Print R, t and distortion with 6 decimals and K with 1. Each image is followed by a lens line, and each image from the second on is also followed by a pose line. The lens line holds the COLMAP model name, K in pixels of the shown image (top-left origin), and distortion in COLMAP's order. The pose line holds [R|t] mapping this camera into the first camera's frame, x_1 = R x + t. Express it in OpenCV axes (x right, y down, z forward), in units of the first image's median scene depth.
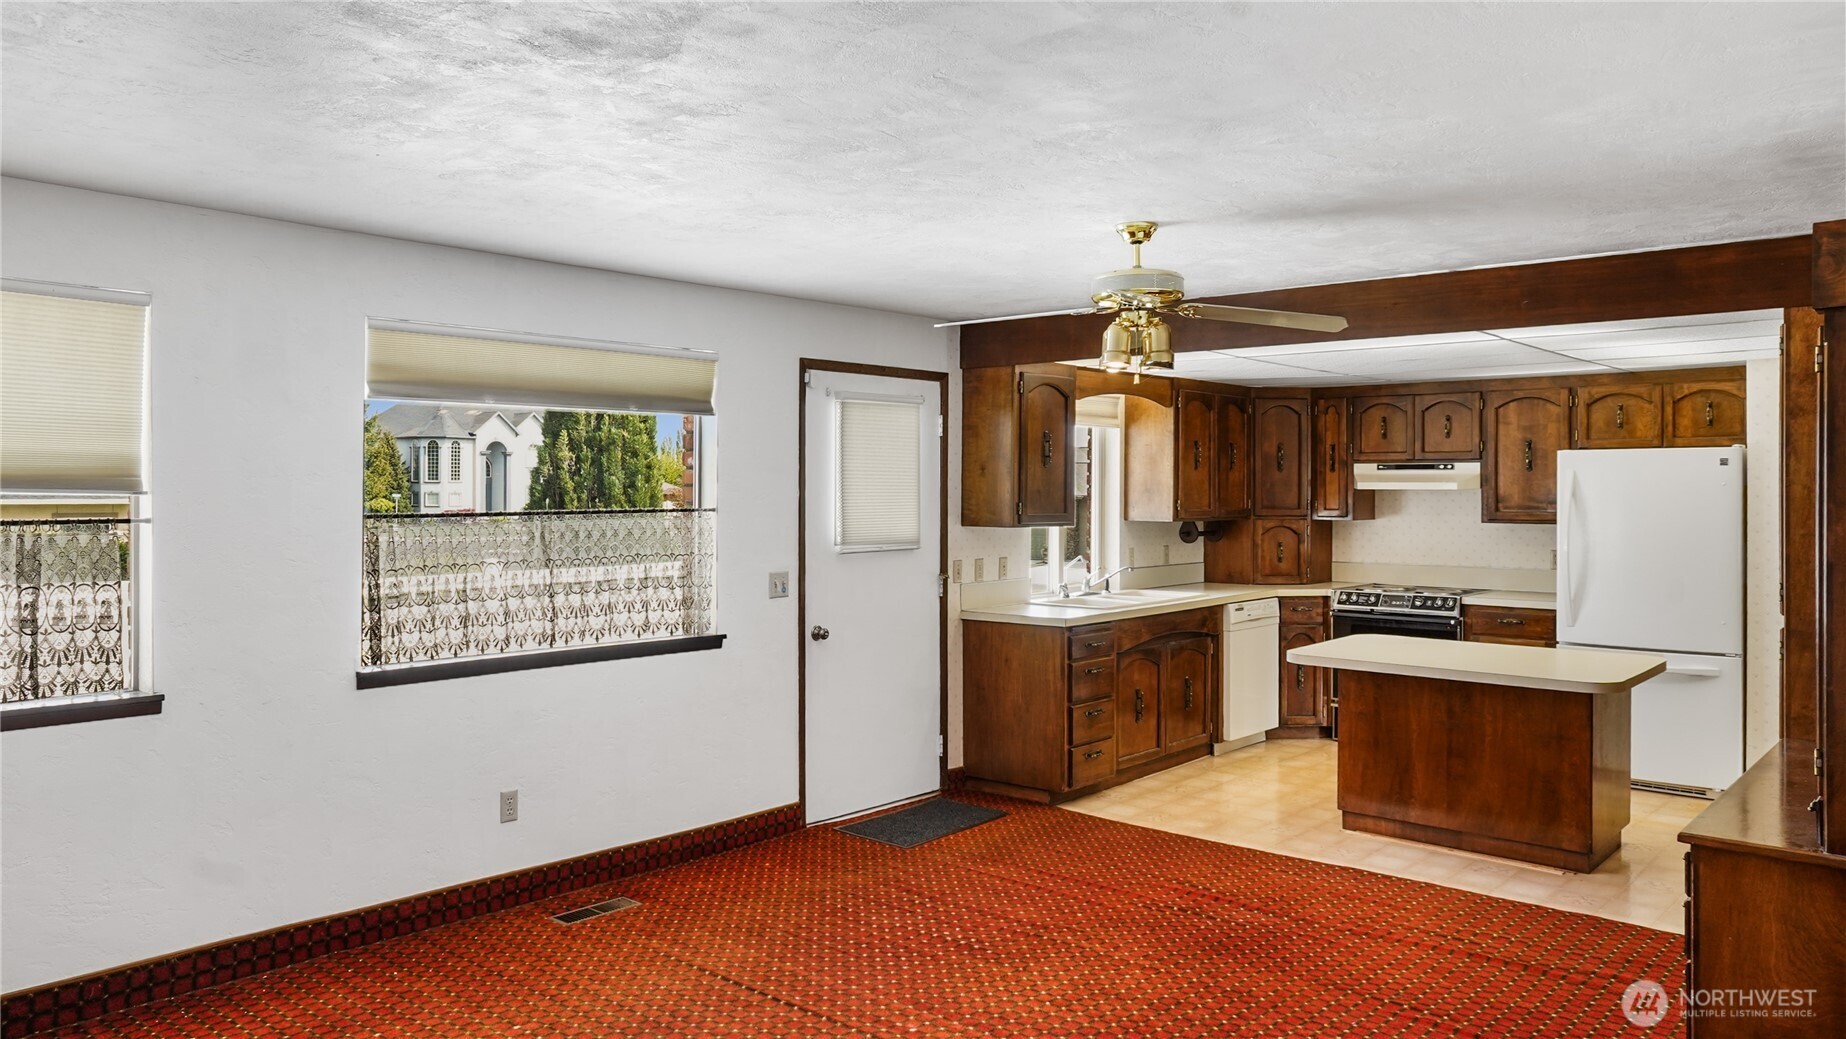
lens RADIAL K [[1354.7, 0, 875.0], [0, 1354.7, 523.9], [0, 0, 1]] dist [-0.069315, 0.086459]
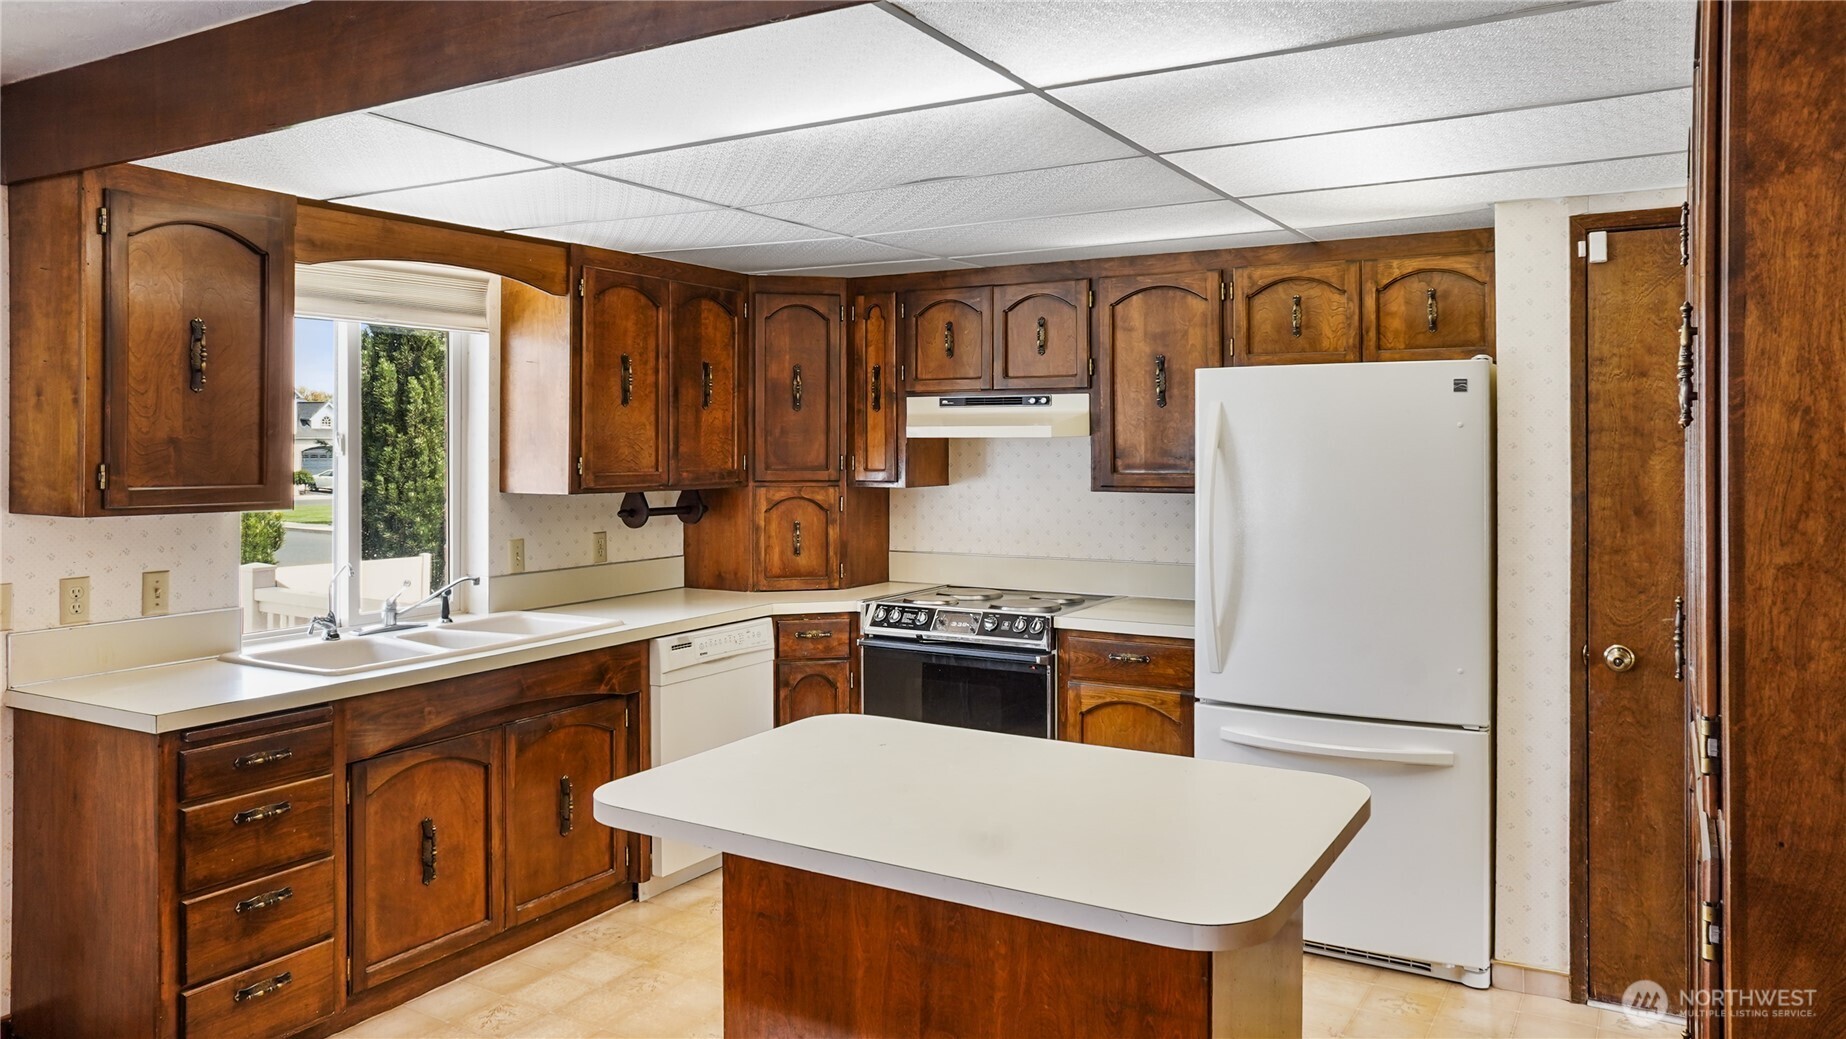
lens RADIAL K [[1254.8, 0, 912.0], [0, 1254.8, 493.1], [0, 0, 1]] dist [-0.061910, 0.068435]
pose [[0.982421, -0.009753, 0.186423, 0.264853], [0.007487, 0.999889, 0.012856, -0.008130], [-0.186527, -0.011235, 0.982386, 0.450820]]
